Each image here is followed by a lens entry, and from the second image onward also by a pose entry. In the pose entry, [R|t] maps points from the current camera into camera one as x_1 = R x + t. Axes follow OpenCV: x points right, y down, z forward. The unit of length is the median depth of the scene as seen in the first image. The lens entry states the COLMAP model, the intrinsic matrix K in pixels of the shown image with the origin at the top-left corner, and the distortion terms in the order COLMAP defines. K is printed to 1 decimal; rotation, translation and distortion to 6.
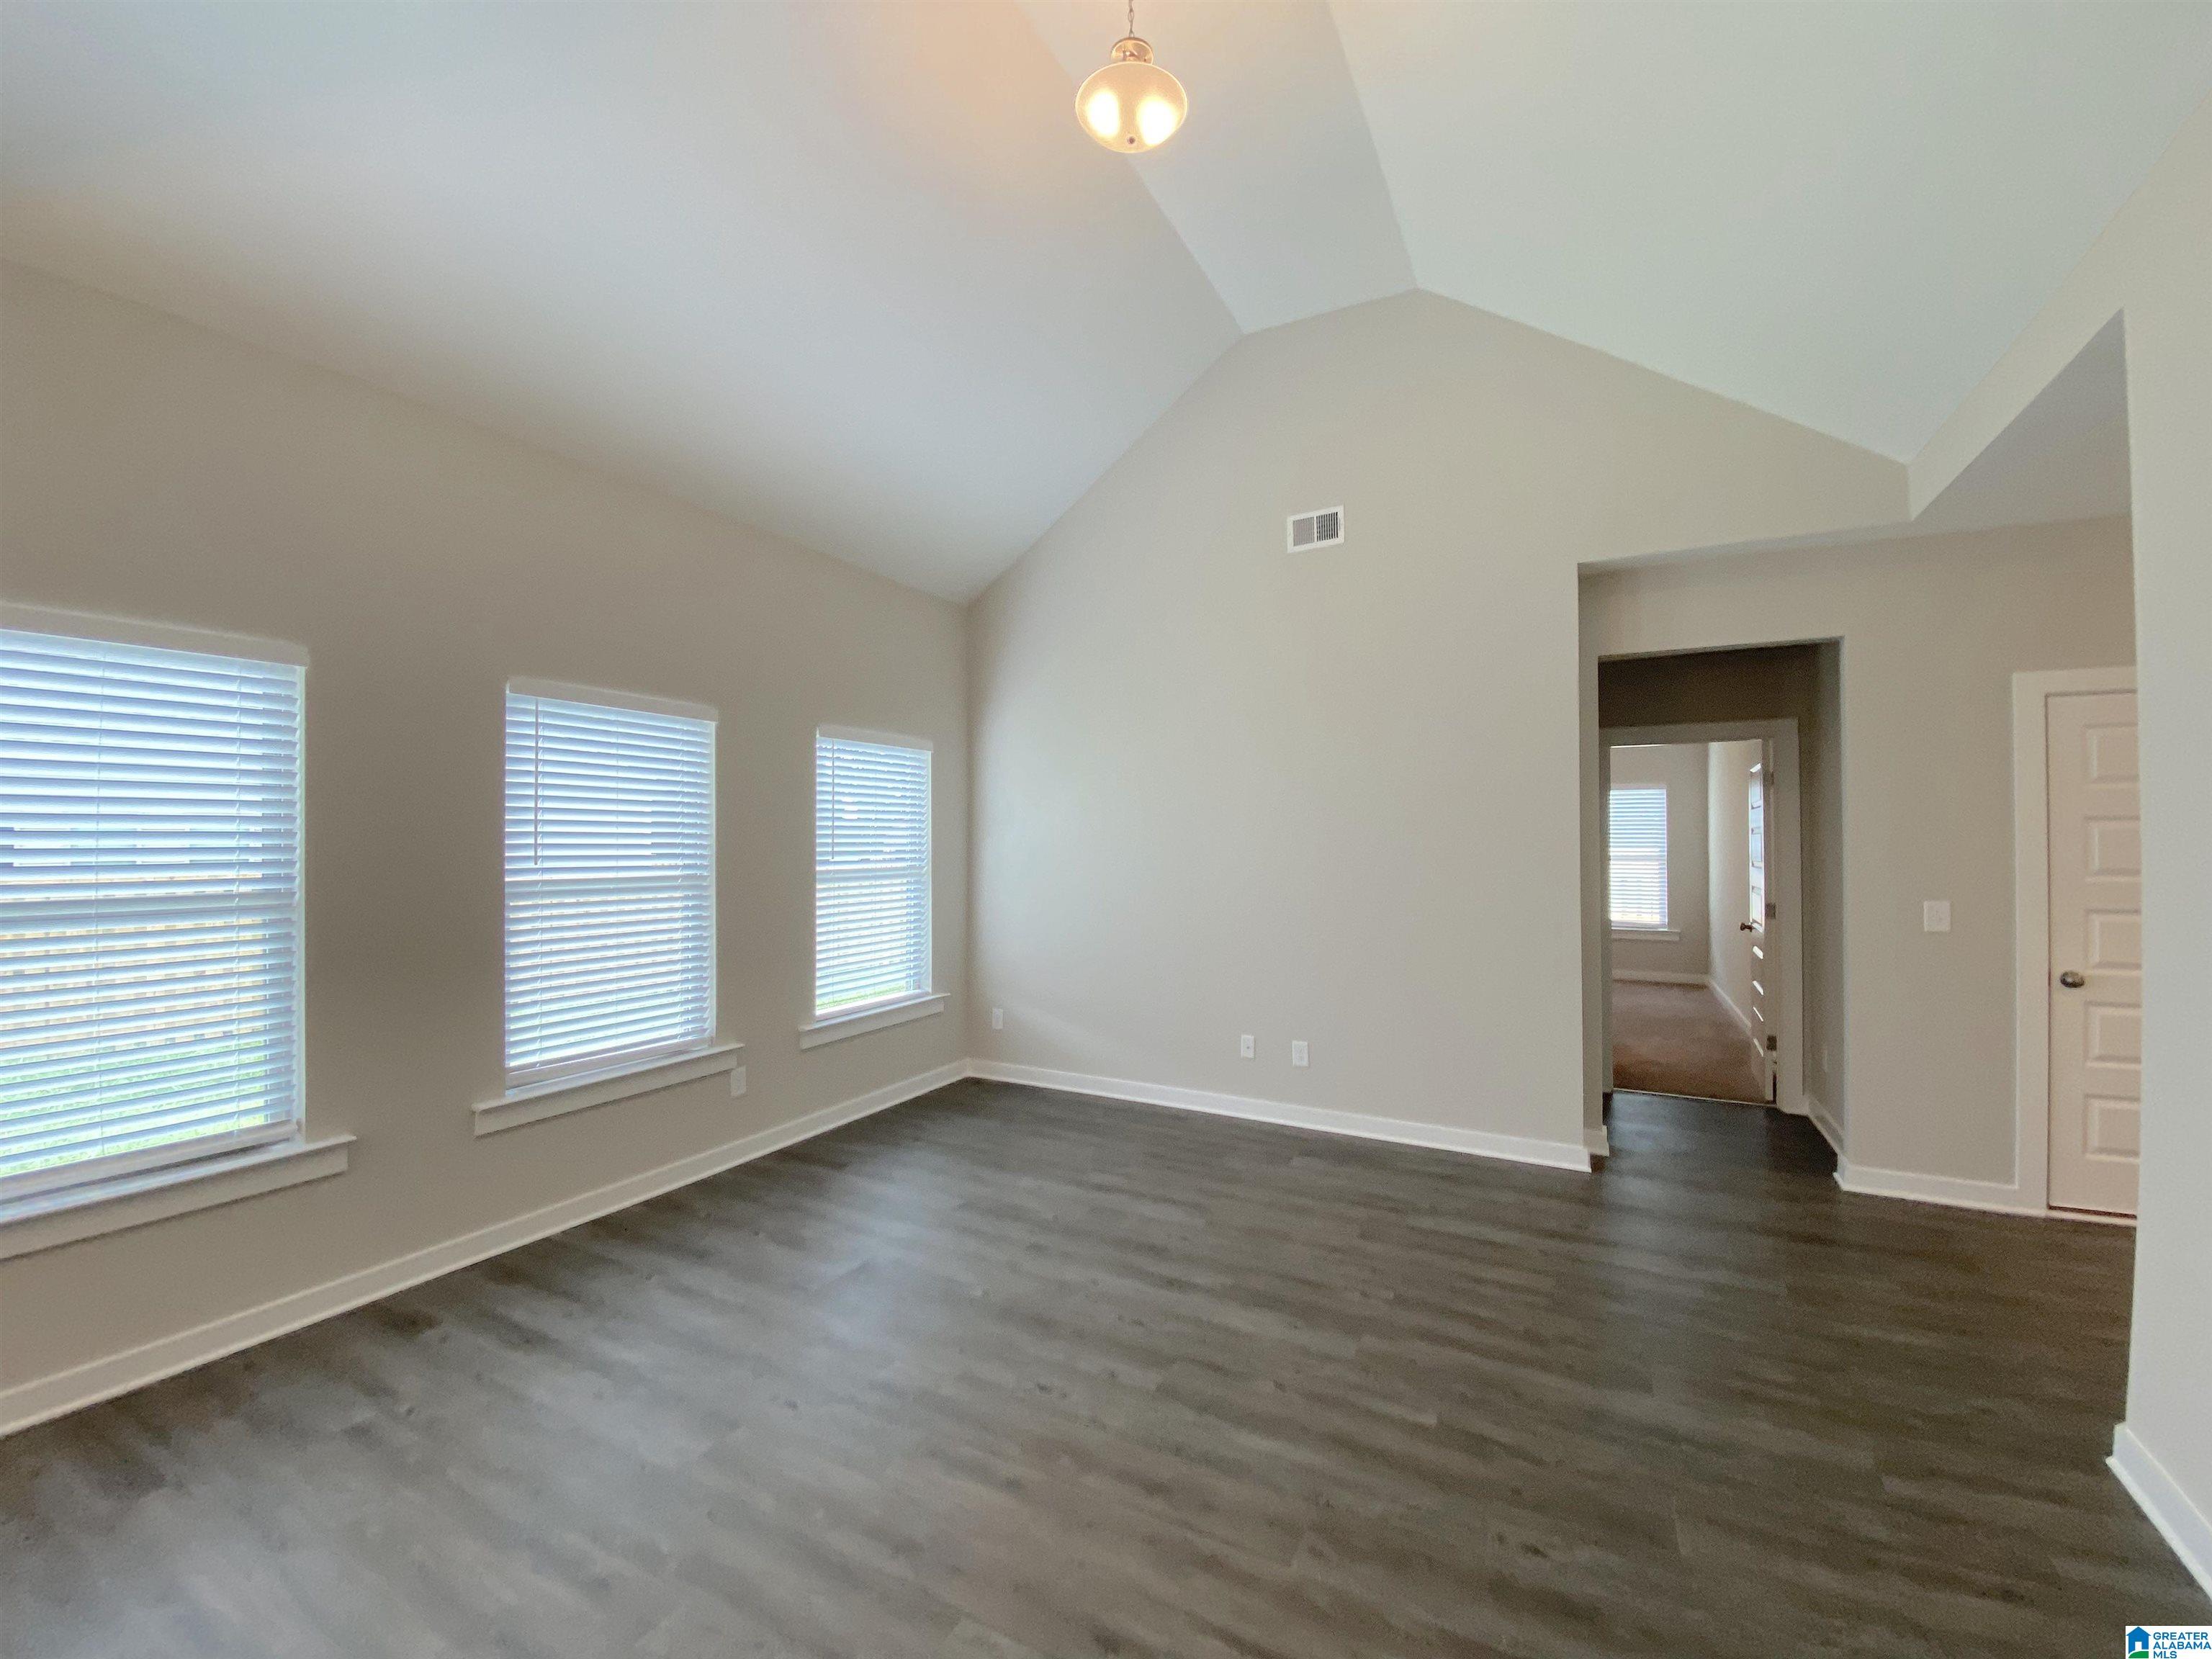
lens RADIAL K [[900.9, 0, 1109.0], [0, 900.9, 831.4], [0, 0, 1]] dist [0.027634, -0.022026]
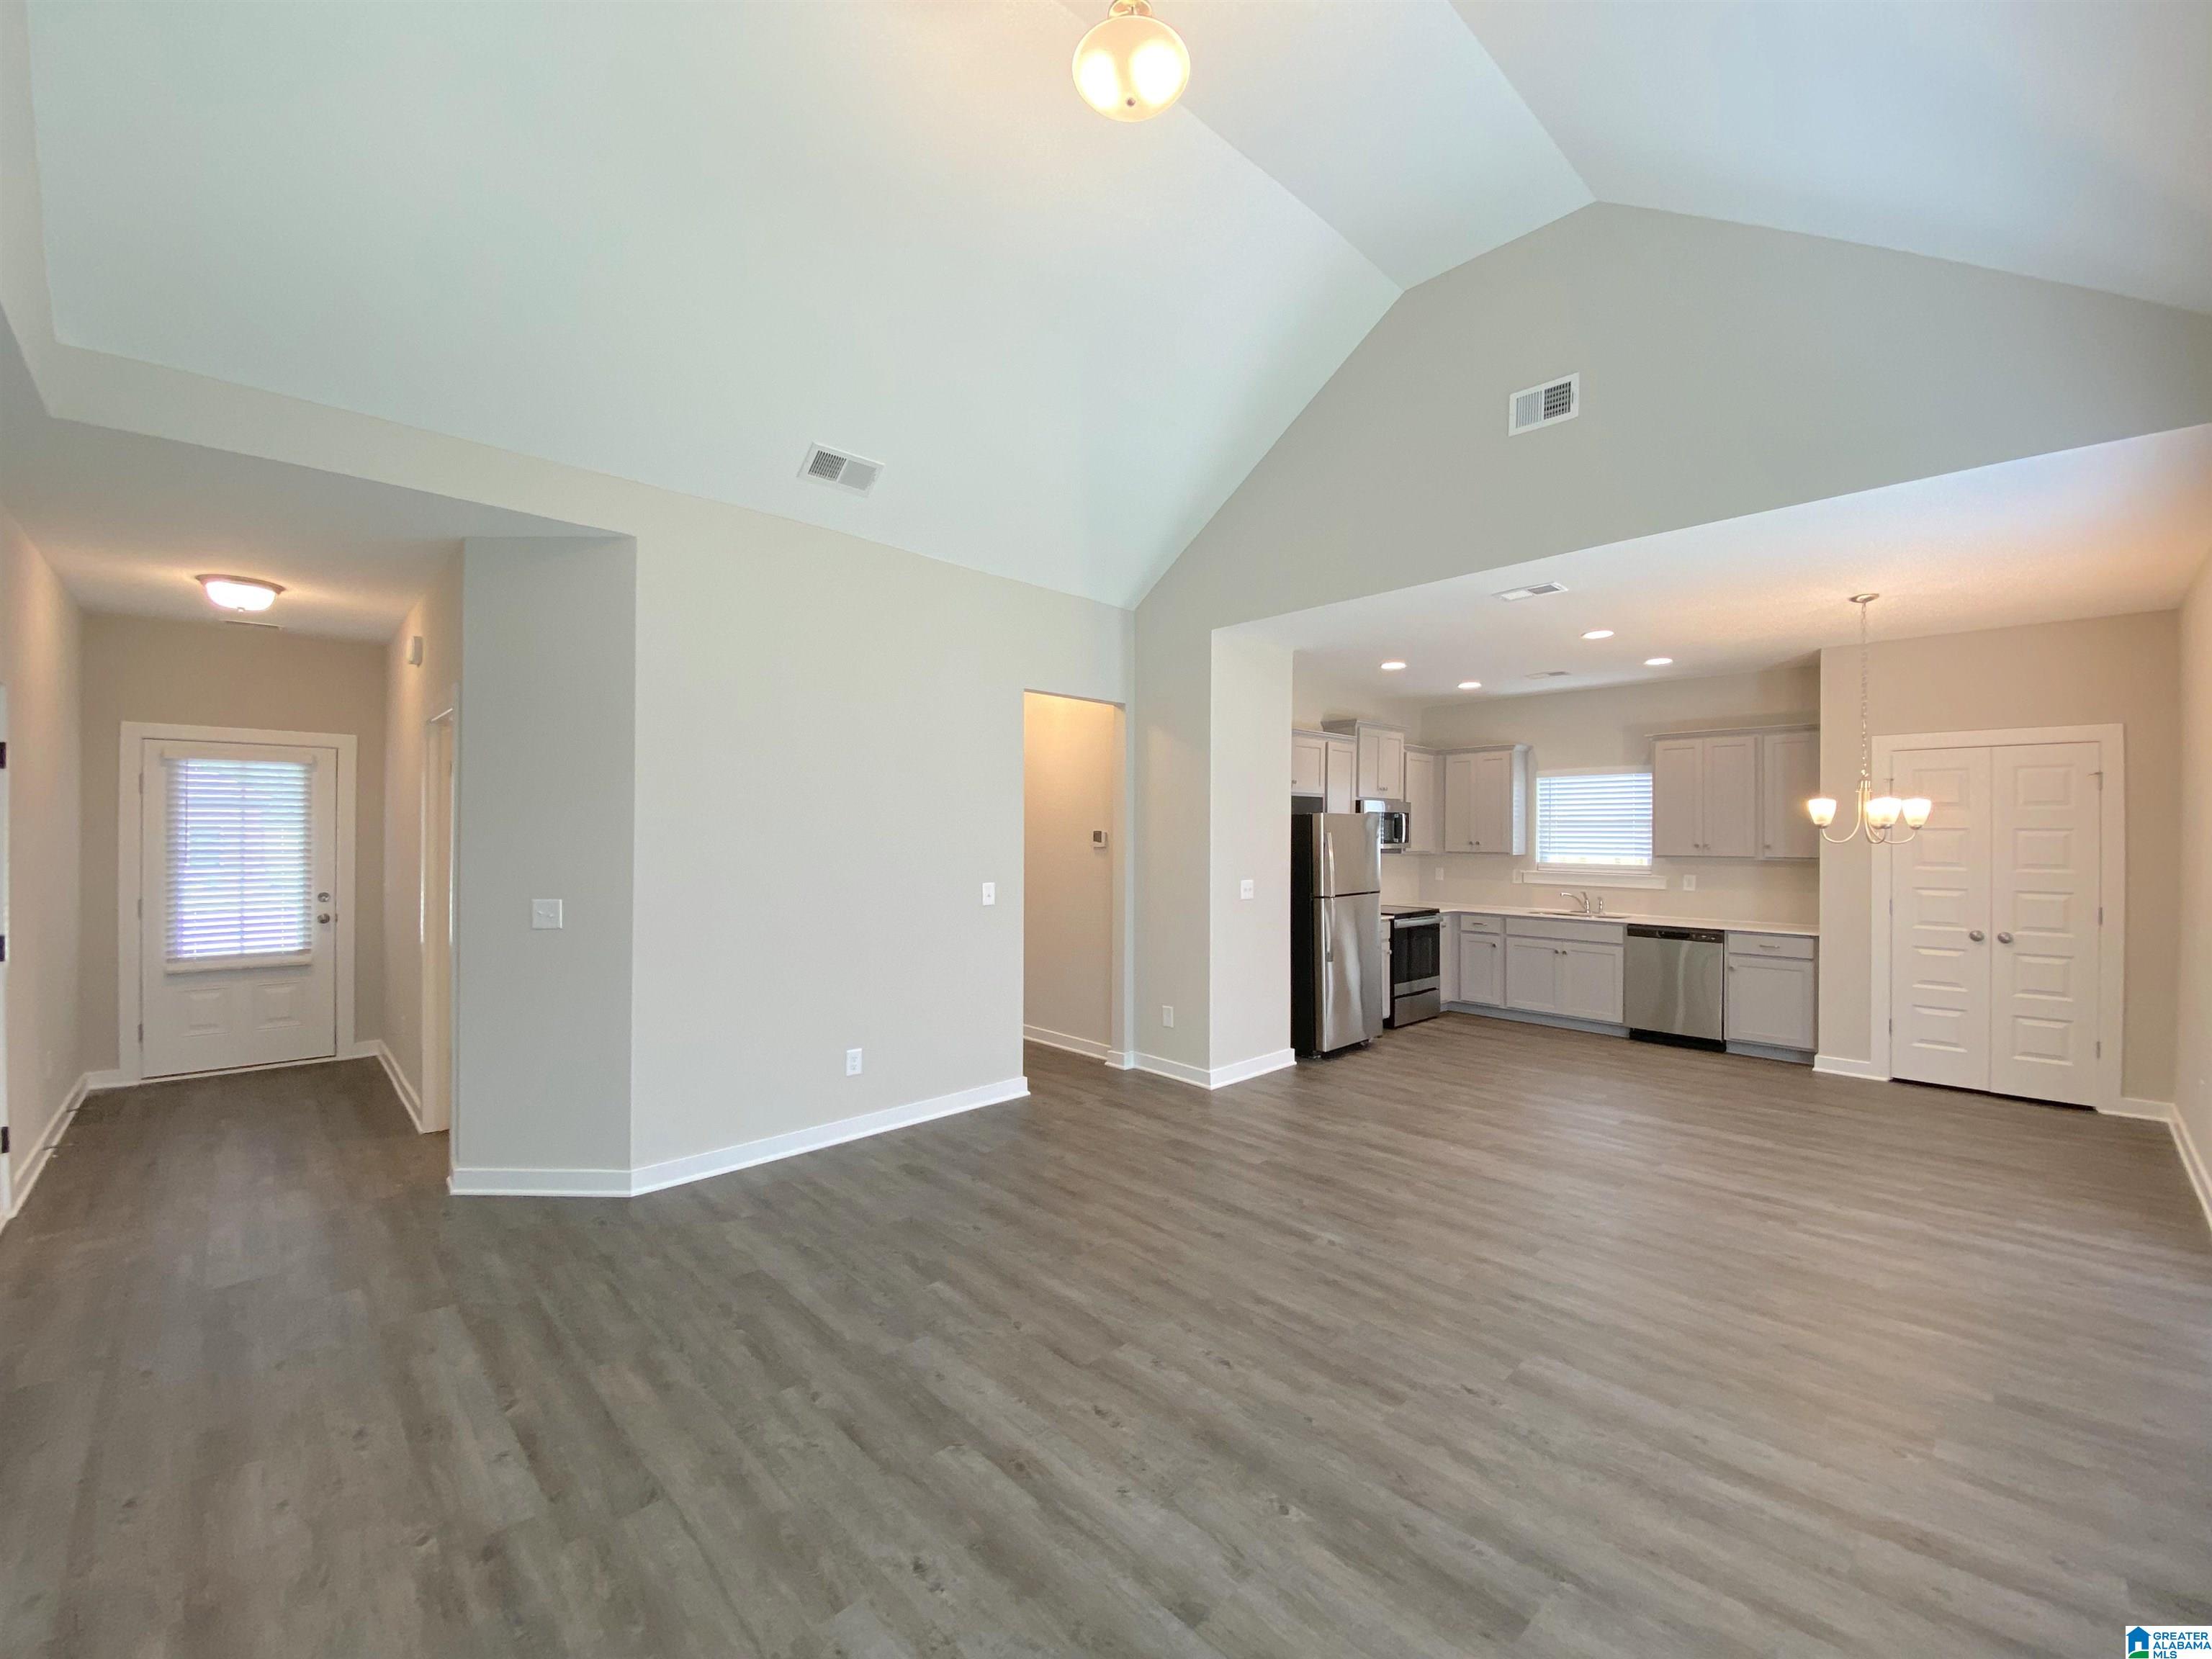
lens RADIAL K [[900.9, 0, 1109.0], [0, 900.9, 831.4], [0, 0, 1]] dist [0.027634, -0.022026]
pose [[-0.951156, 0.000374, 0.308710, -0.222777], [-0.003619, 0.999917, -0.012362, 0.010483], [-0.308689, -0.012875, -0.951076, 1.703432]]
